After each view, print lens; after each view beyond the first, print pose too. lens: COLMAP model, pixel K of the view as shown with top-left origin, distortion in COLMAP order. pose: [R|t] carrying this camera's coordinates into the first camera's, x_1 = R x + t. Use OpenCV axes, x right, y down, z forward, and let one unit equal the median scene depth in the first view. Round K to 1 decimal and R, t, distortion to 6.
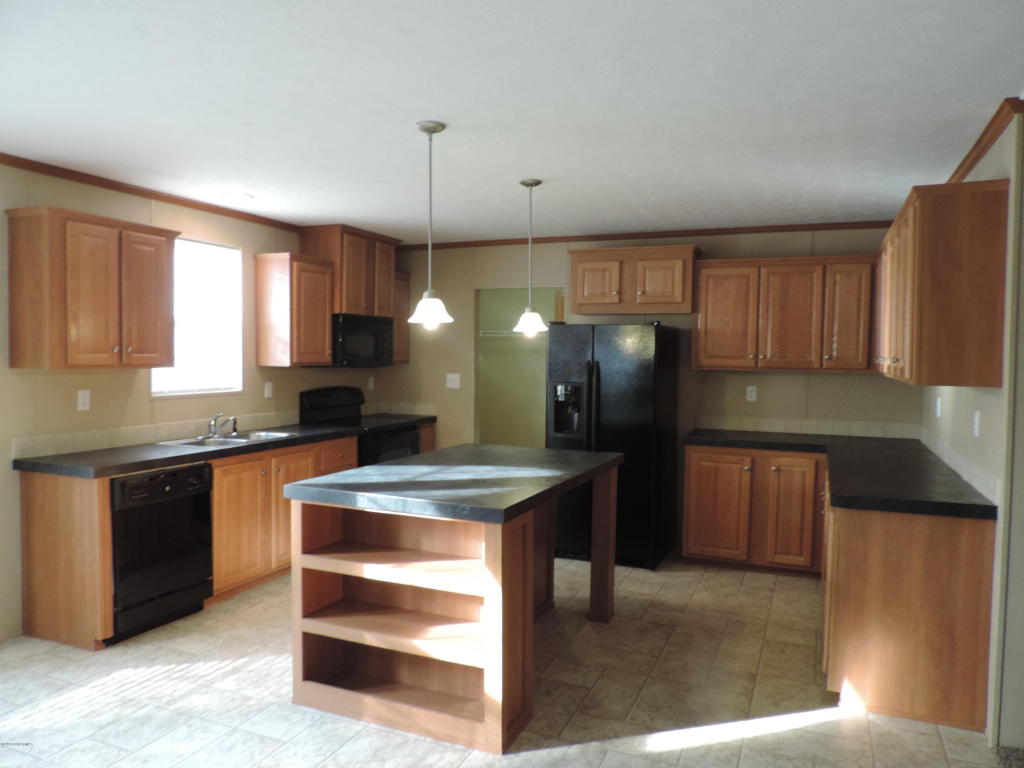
lens RADIAL K [[730.5, 0, 512.0], [0, 730.5, 384.0], [0, 0, 1]] dist [-0.015097, -0.003452]
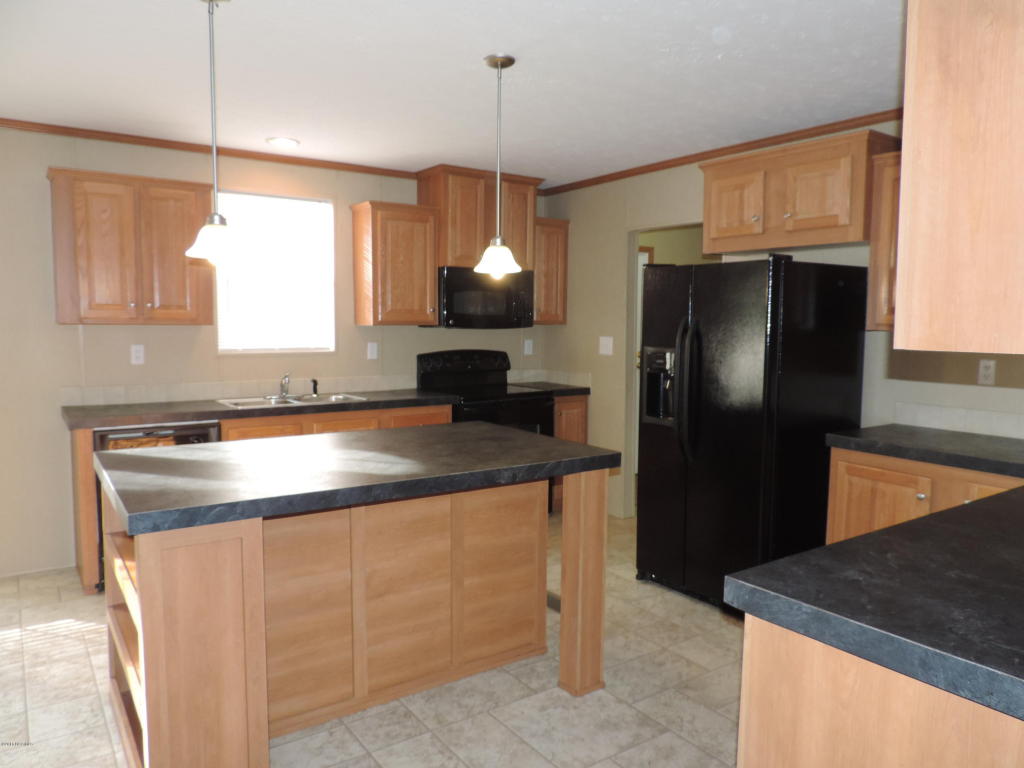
lens RADIAL K [[731.1, 0, 512.0], [0, 731.1, 384.0], [0, 0, 1]] dist [0.001070, -0.002385]
pose [[0.846060, 0.043248, -0.531331, 0.347535], [-0.021467, 0.998659, 0.047104, 0.002808], [0.532656, -0.028447, 0.845854, 0.318222]]
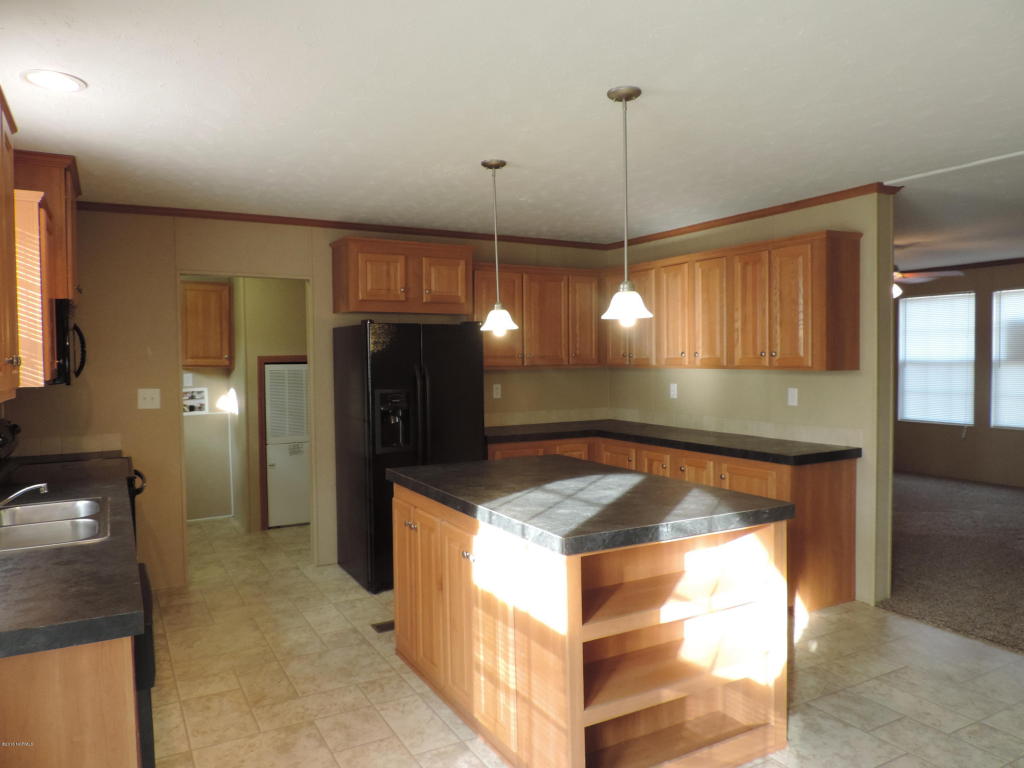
lens RADIAL K [[730.5, 0, 512.0], [0, 730.5, 384.0], [0, 0, 1]] dist [-0.015097, -0.003452]
pose [[0.613504, -0.047489, 0.788263, -0.548872], [0.051010, 0.998489, 0.020452, -0.019319], [-0.788043, 0.027662, 0.614999, 0.356951]]
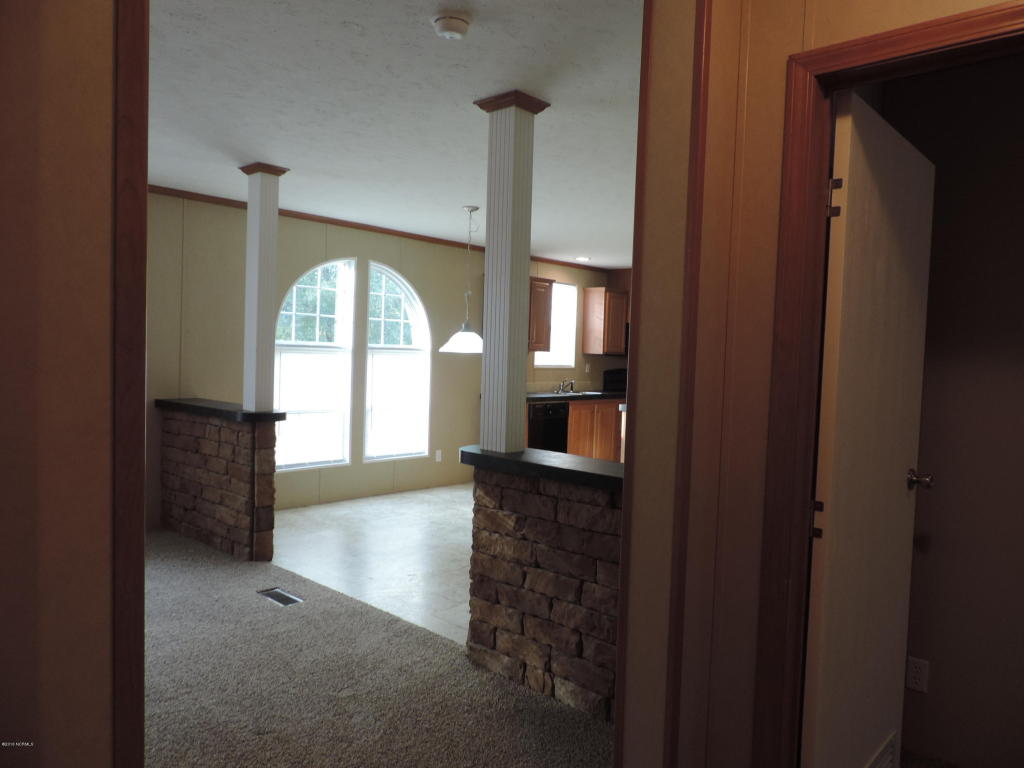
lens RADIAL K [[718.3, 0, 512.0], [0, 718.3, 384.0], [0, 0, 1]] dist [-0.008826, -0.001275]
pose [[0.947527, 0.025310, -0.318672, 0.031525], [-0.028958, 0.999558, -0.006715, 0.065099], [0.318362, 0.015591, 0.947841, -0.670191]]
